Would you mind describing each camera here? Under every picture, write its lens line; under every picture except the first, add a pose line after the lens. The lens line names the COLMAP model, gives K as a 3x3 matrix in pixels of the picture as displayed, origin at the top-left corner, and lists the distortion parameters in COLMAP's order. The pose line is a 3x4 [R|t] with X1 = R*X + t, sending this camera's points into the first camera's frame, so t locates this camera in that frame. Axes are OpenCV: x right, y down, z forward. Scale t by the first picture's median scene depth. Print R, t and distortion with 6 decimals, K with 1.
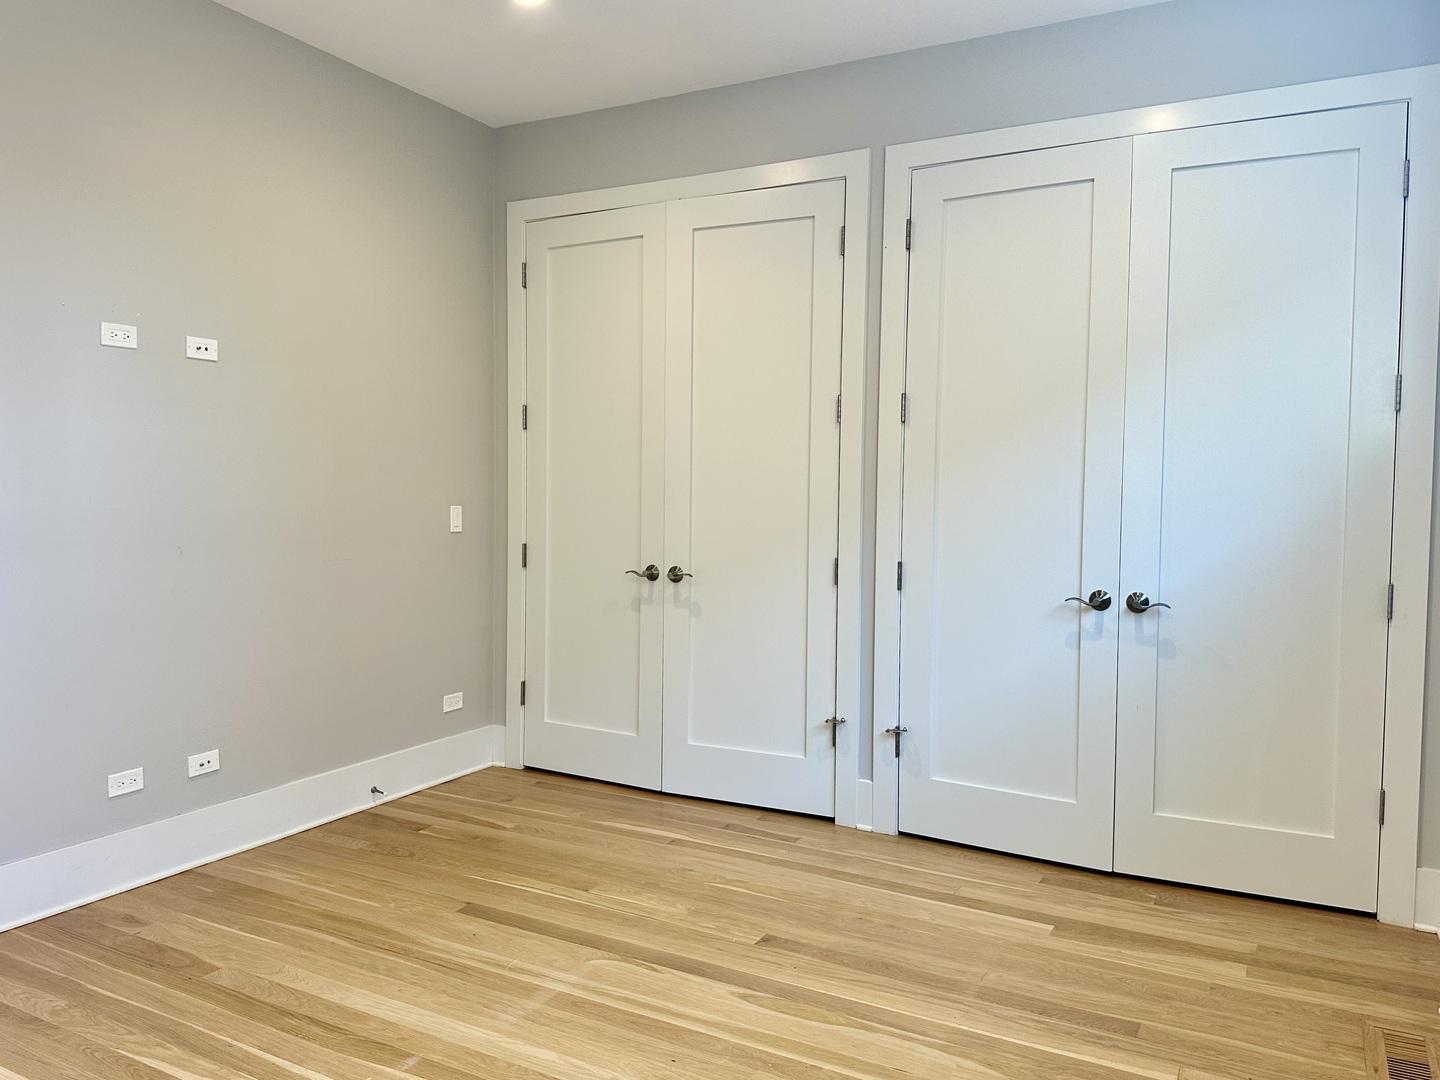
lens RADIAL K [[1089.7, 0, 720.2], [0, 1089.7, 532.6], [0, 0, 1]] dist [0.147750, -0.250352]
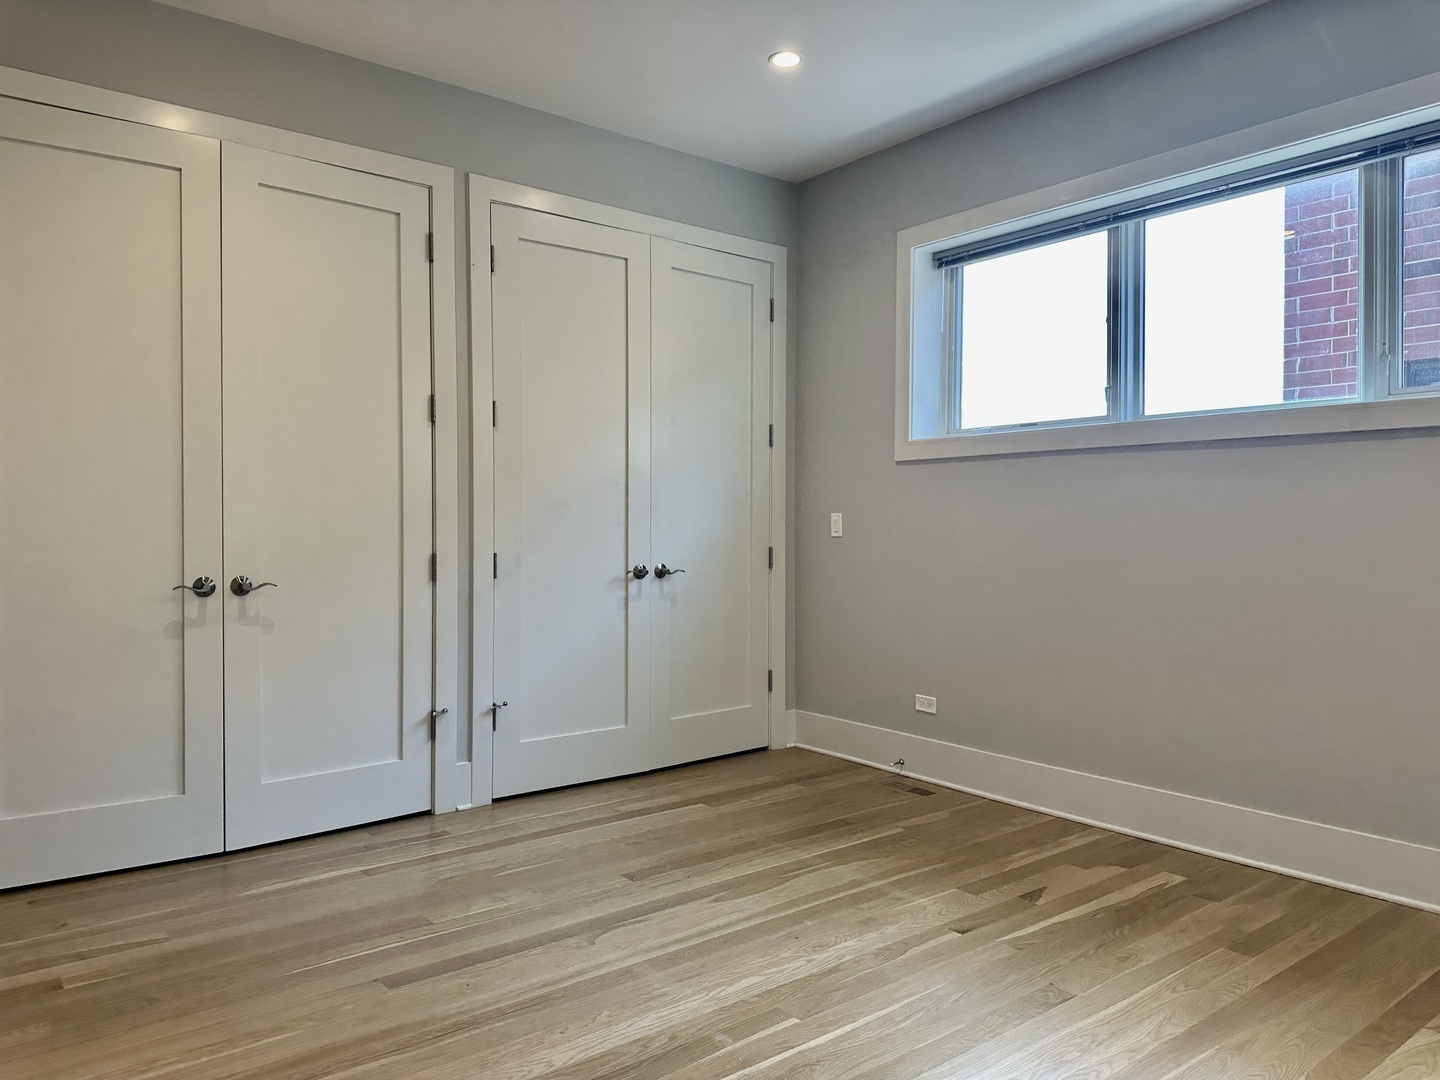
lens RADIAL K [[1010.8, 0, 731.2], [0, 1010.8, 538.0], [0, 0, 1]] dist [0.138631, -0.187571]
pose [[0.383496, -0.026623, 0.923159, -0.688902], [0.047746, 0.998819, 0.008970, 0.013654], [-0.922307, 0.040638, 0.384314, 0.383551]]
